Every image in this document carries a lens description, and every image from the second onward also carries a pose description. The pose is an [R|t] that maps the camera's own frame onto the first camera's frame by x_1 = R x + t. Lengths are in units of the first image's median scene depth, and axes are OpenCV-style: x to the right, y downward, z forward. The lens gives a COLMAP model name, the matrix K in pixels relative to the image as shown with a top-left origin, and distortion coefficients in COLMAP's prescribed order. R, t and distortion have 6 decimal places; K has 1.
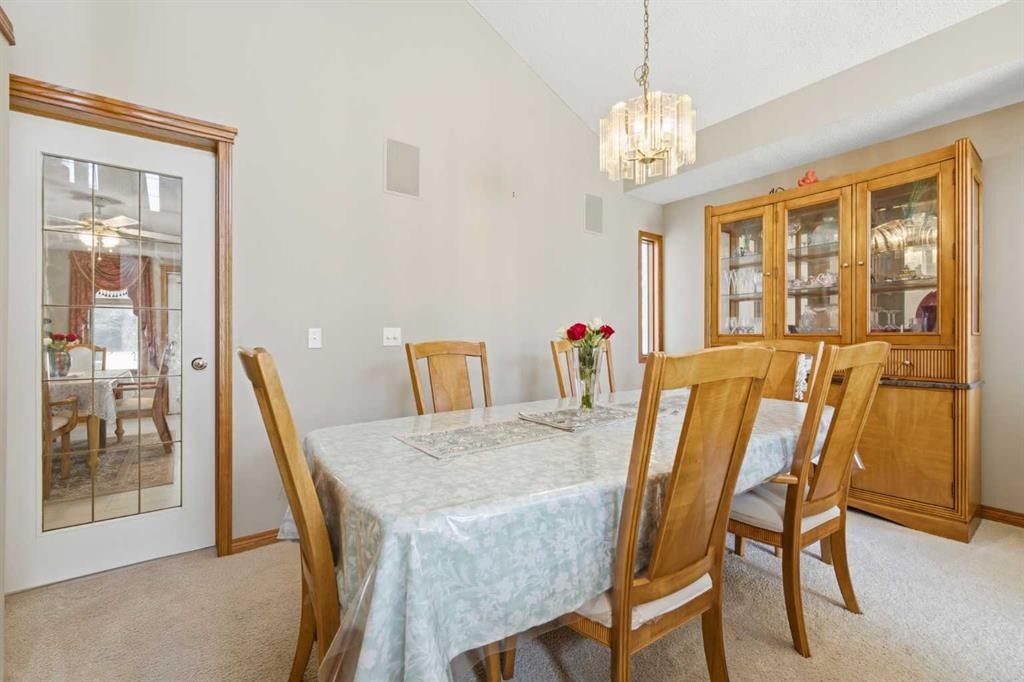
lens RADIAL K [[394.7, 0, 509.8], [0, 394.7, 338.2], [0, 0, 1]] dist [0.000126, 0.000019]
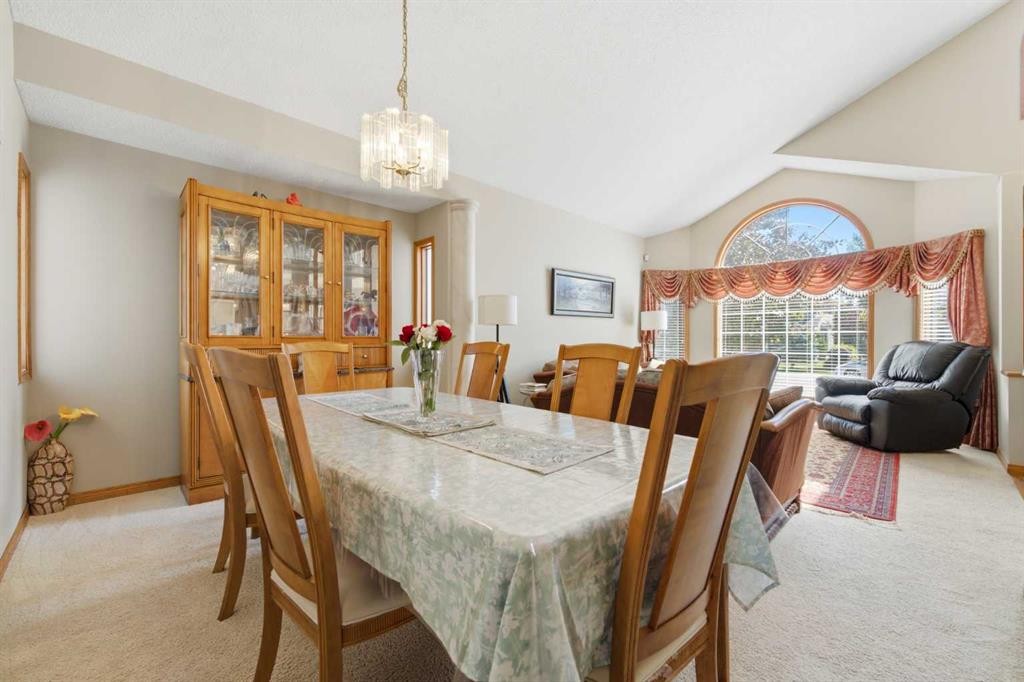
lens RADIAL K [[420.3, 0, 516.2], [0, 420.3, 339.8], [0, 0, 1]] dist [0.007815, -0.001163]
pose [[-0.147208, -0.002955, 0.989101, -0.731870], [0.003194, 0.999989, 0.003463, -0.003815], [-0.989100, 0.003669, -0.147197, 0.745340]]
